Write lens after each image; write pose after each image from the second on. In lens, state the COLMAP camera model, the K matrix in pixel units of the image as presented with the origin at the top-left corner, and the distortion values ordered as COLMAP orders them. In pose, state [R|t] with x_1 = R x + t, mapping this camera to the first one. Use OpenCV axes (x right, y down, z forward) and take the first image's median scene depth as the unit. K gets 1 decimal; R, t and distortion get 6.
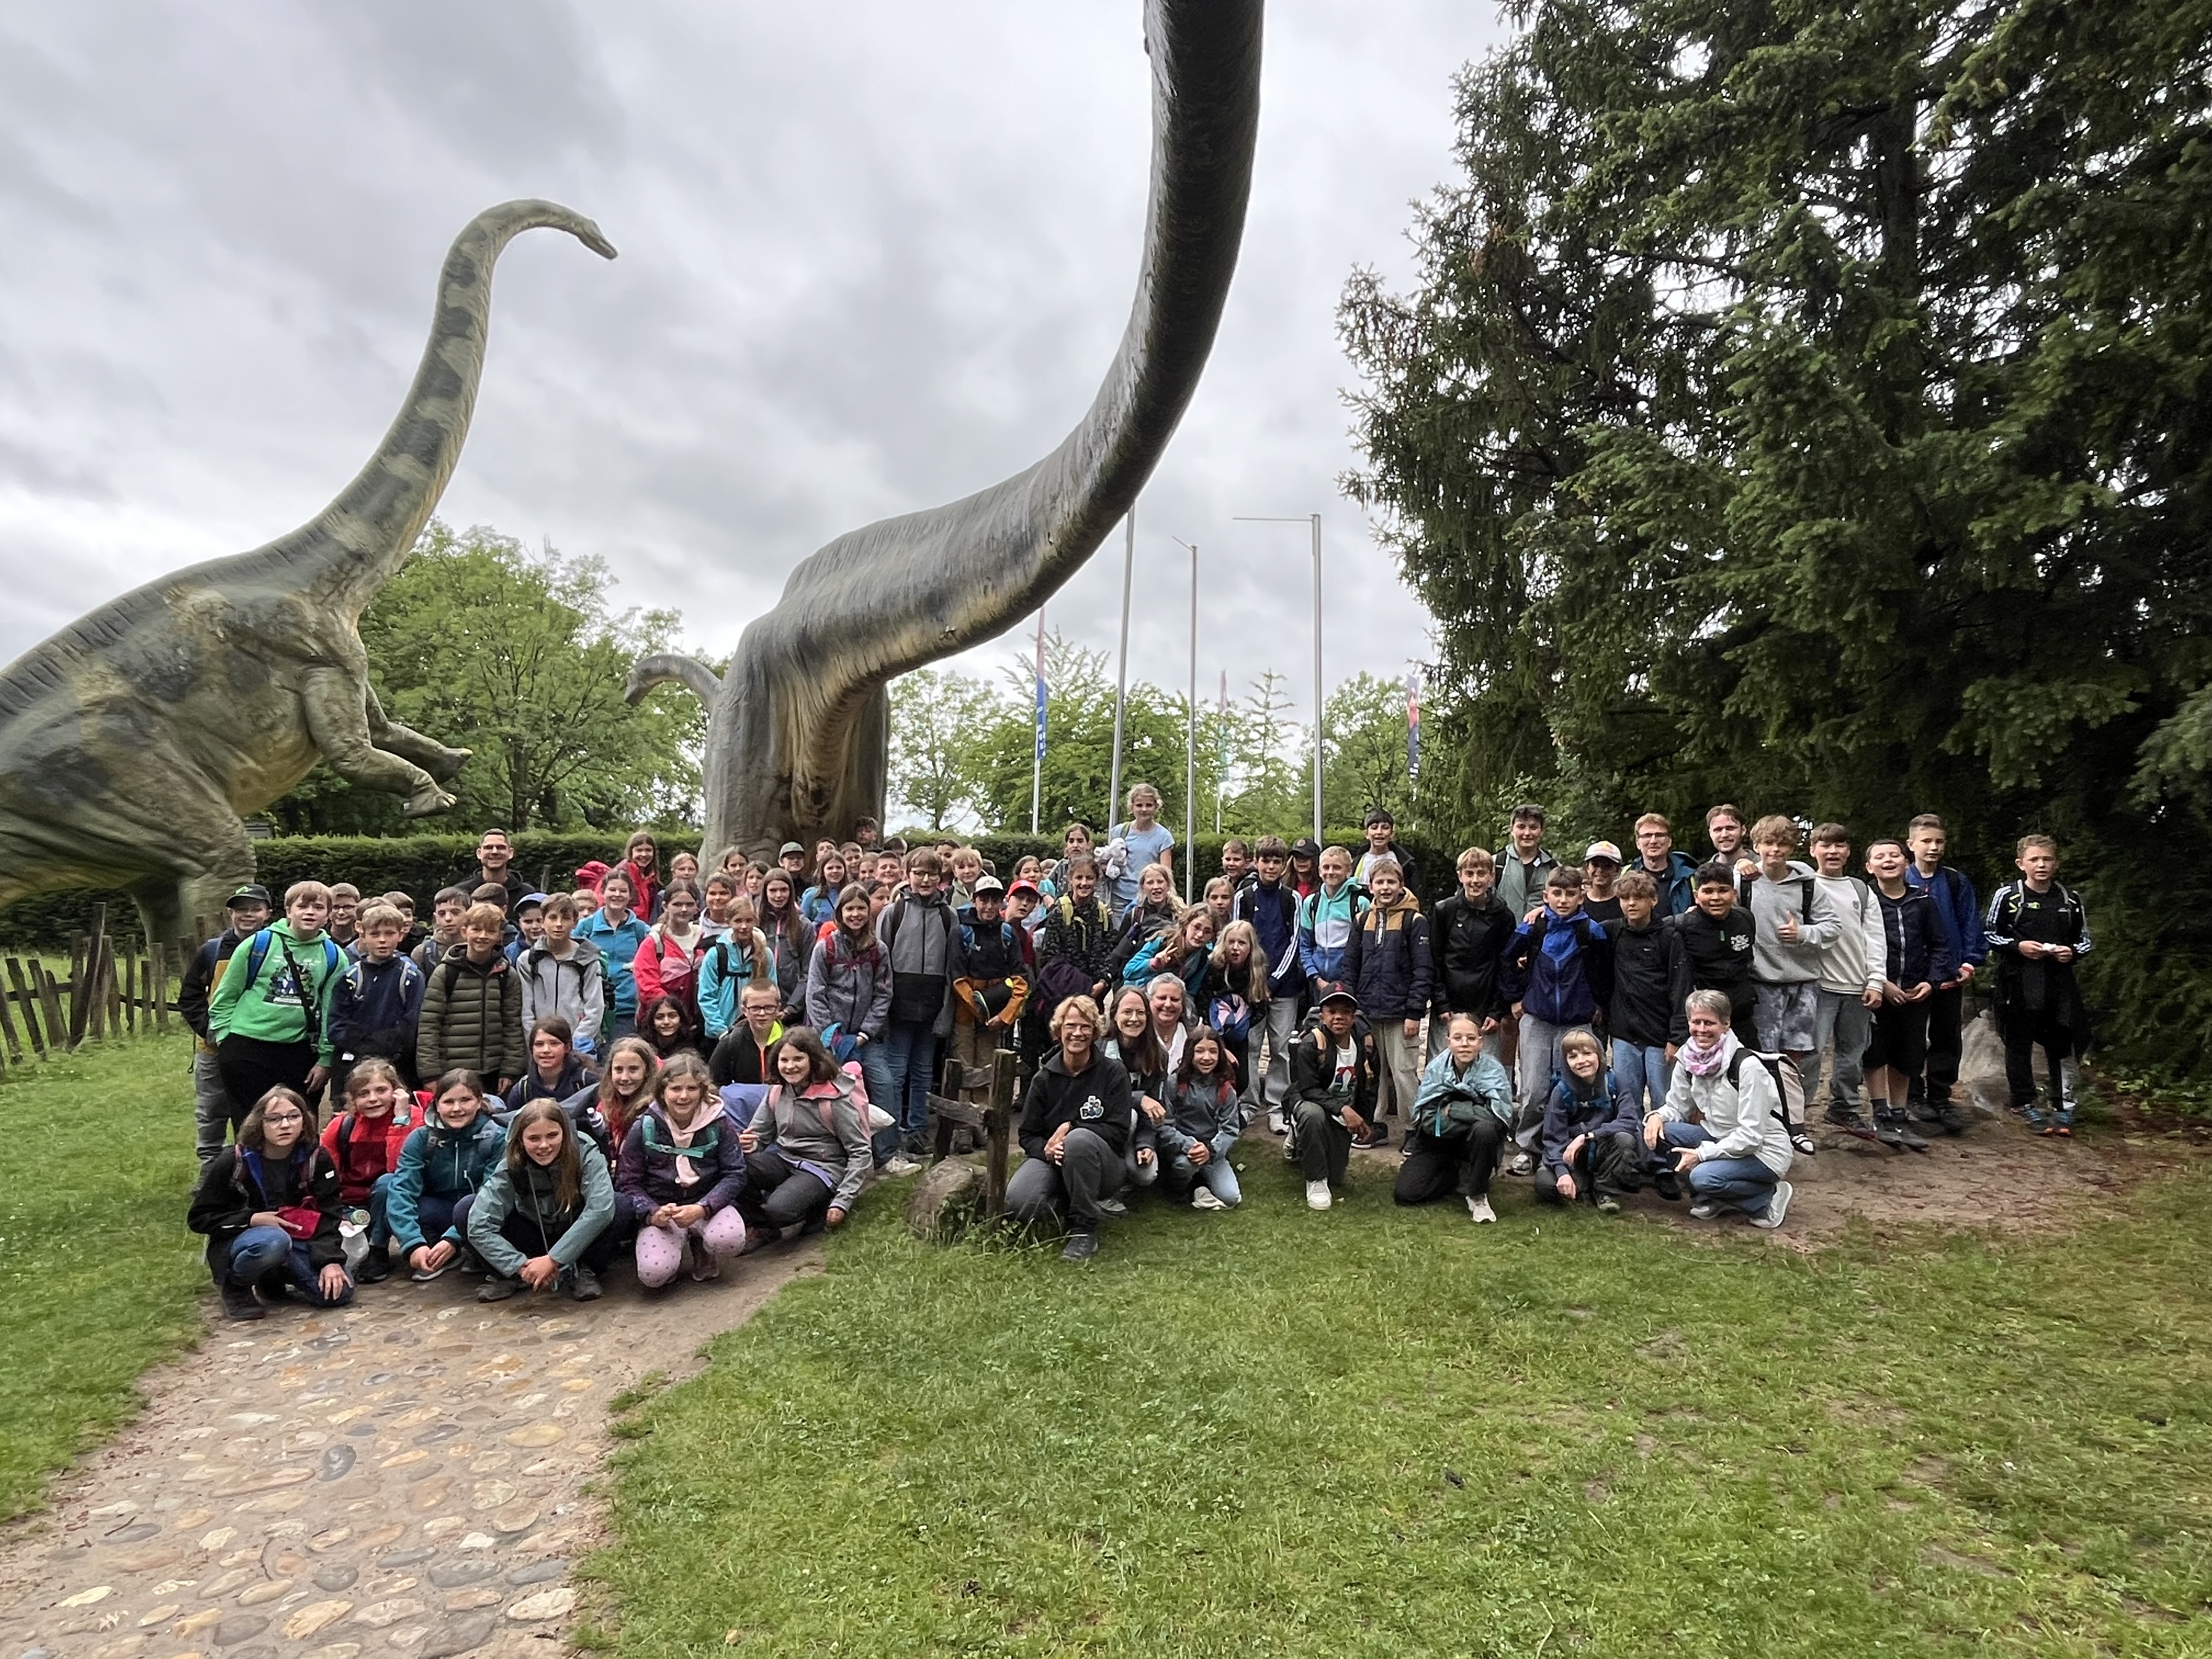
lens RADIAL K [[1231.3, 0, 1106.0], [0, 1231.3, 829.5], [0, 0, 1]] dist [0.001898, -0.000441]
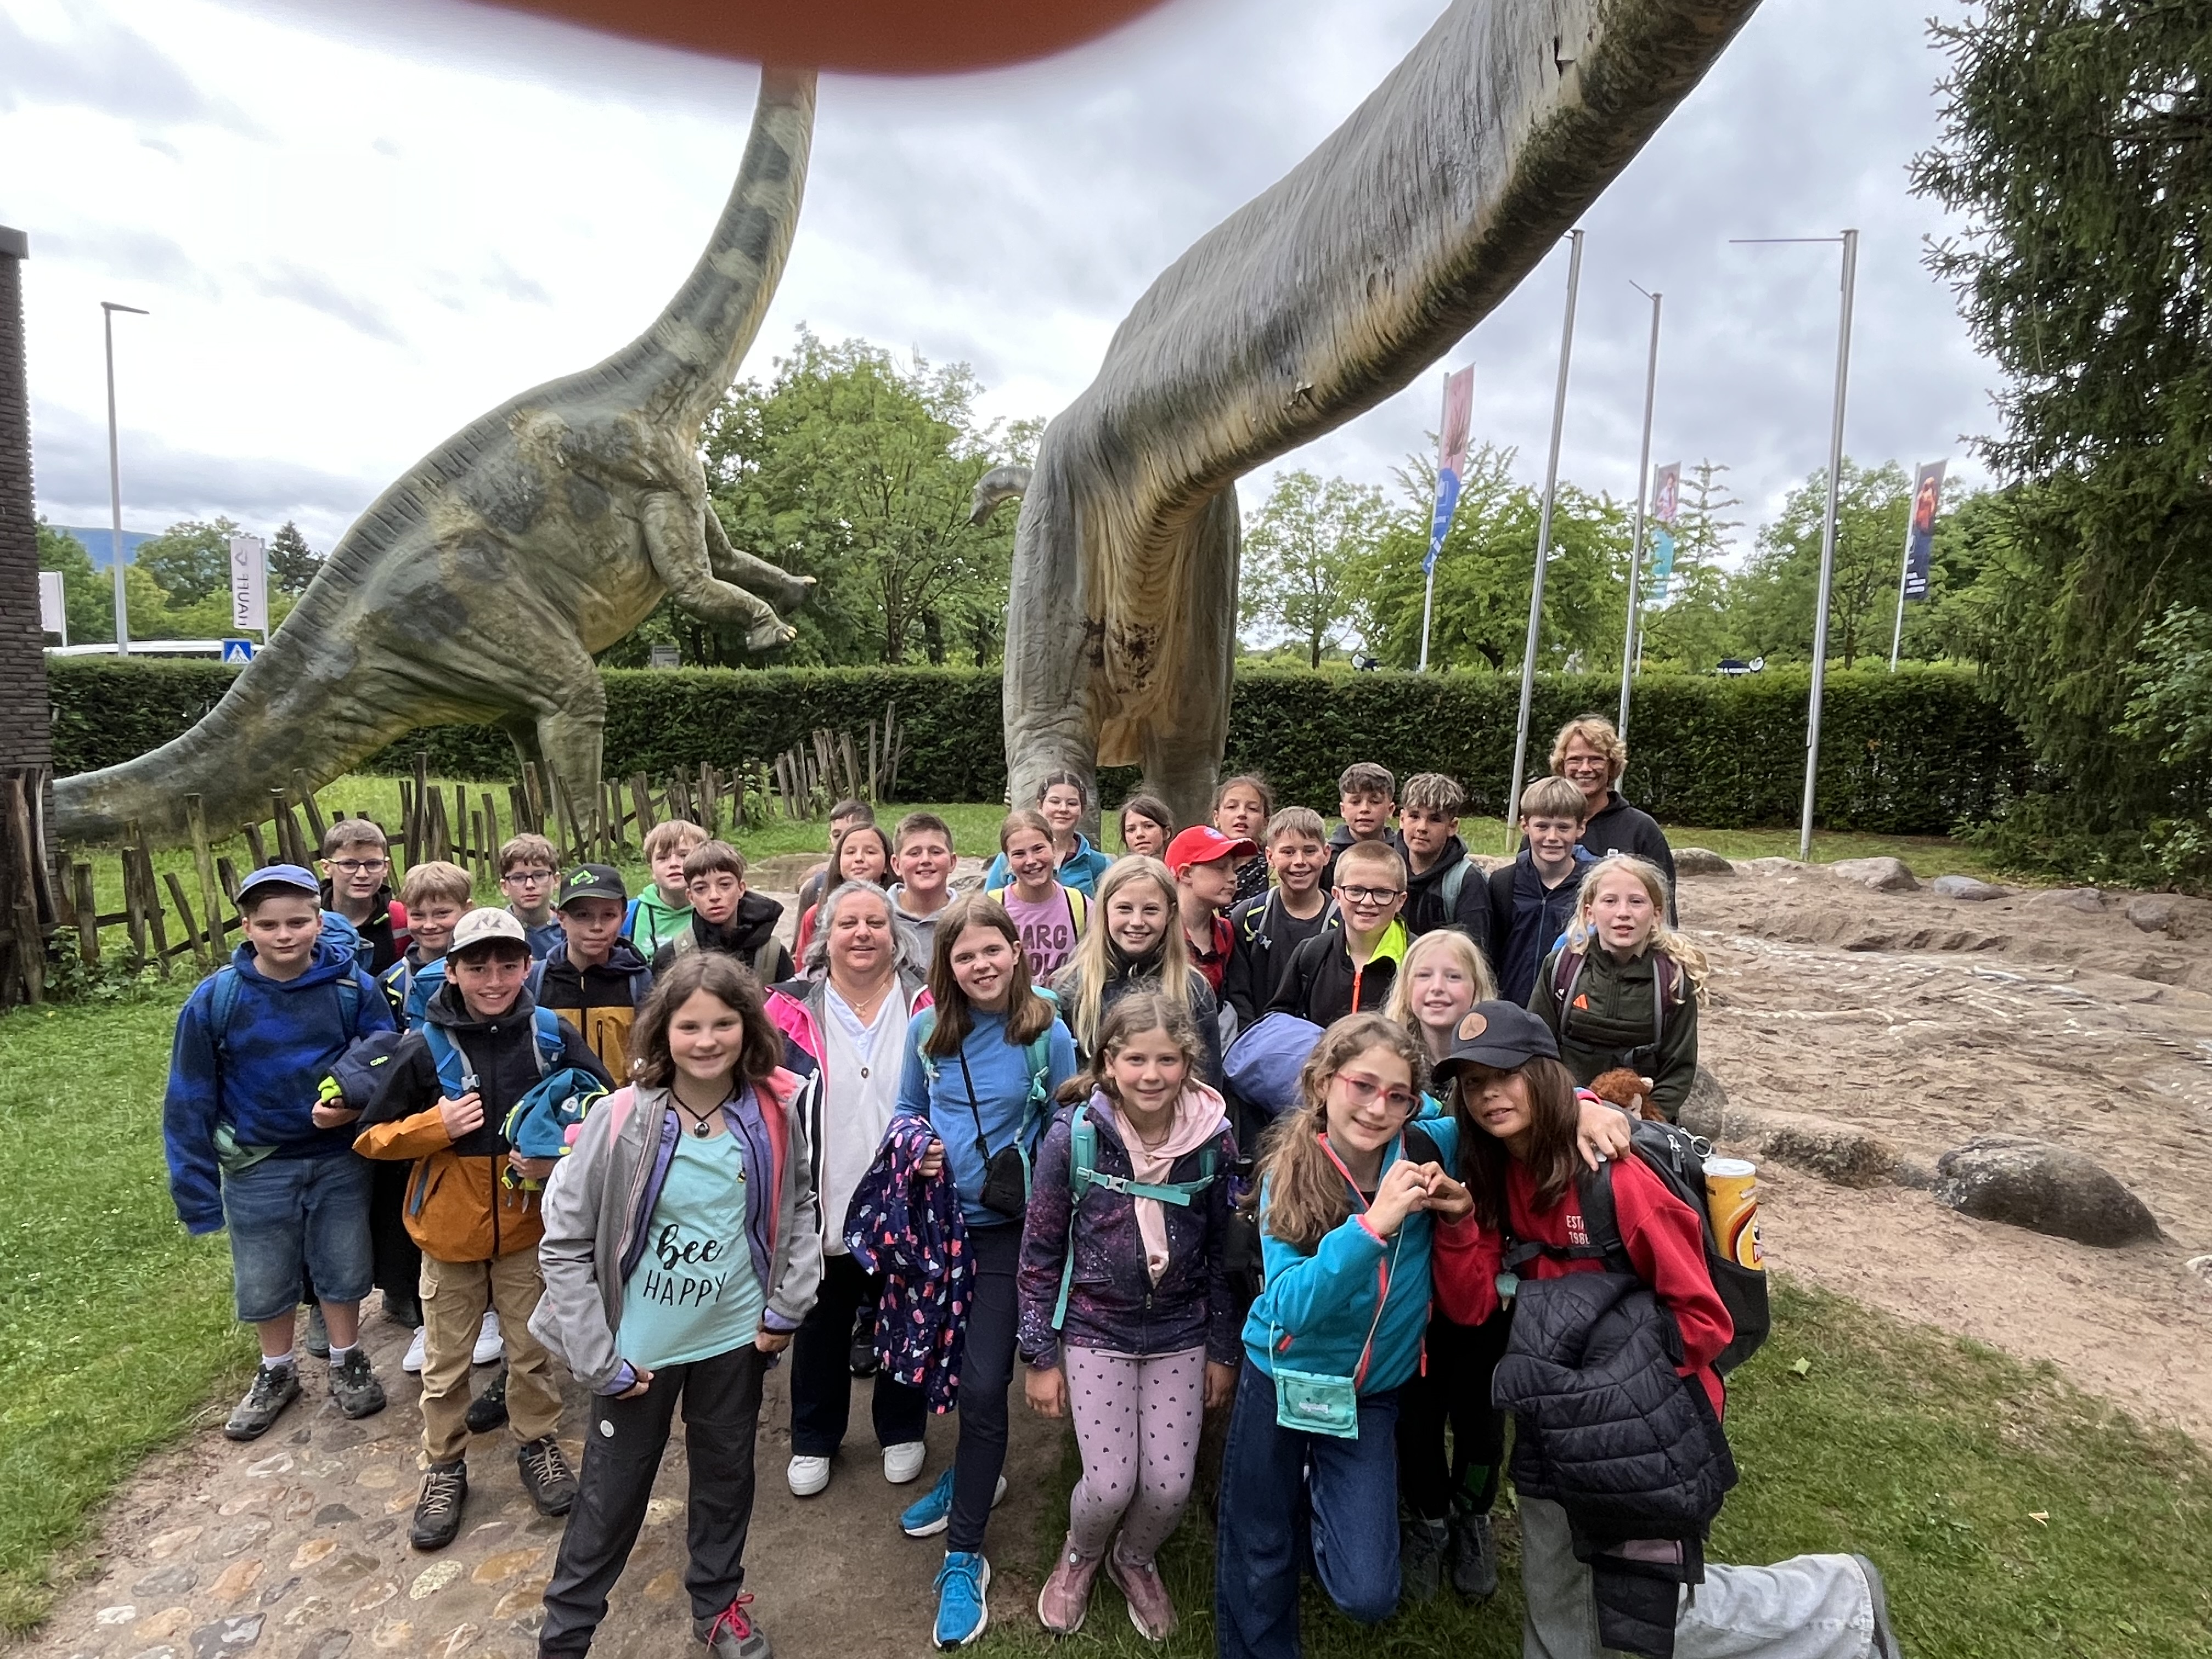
lens RADIAL K [[1231.3, 0, 1106.0], [0, 1231.3, 829.5], [0, 0, 1]] dist [0.001898, -0.000441]
pose [[0.953820, 0.051531, -0.295925, -0.012942], [-0.006652, 0.988557, 0.150702, -0.016992], [0.300304, -0.141774, 0.943248, 0.144002]]
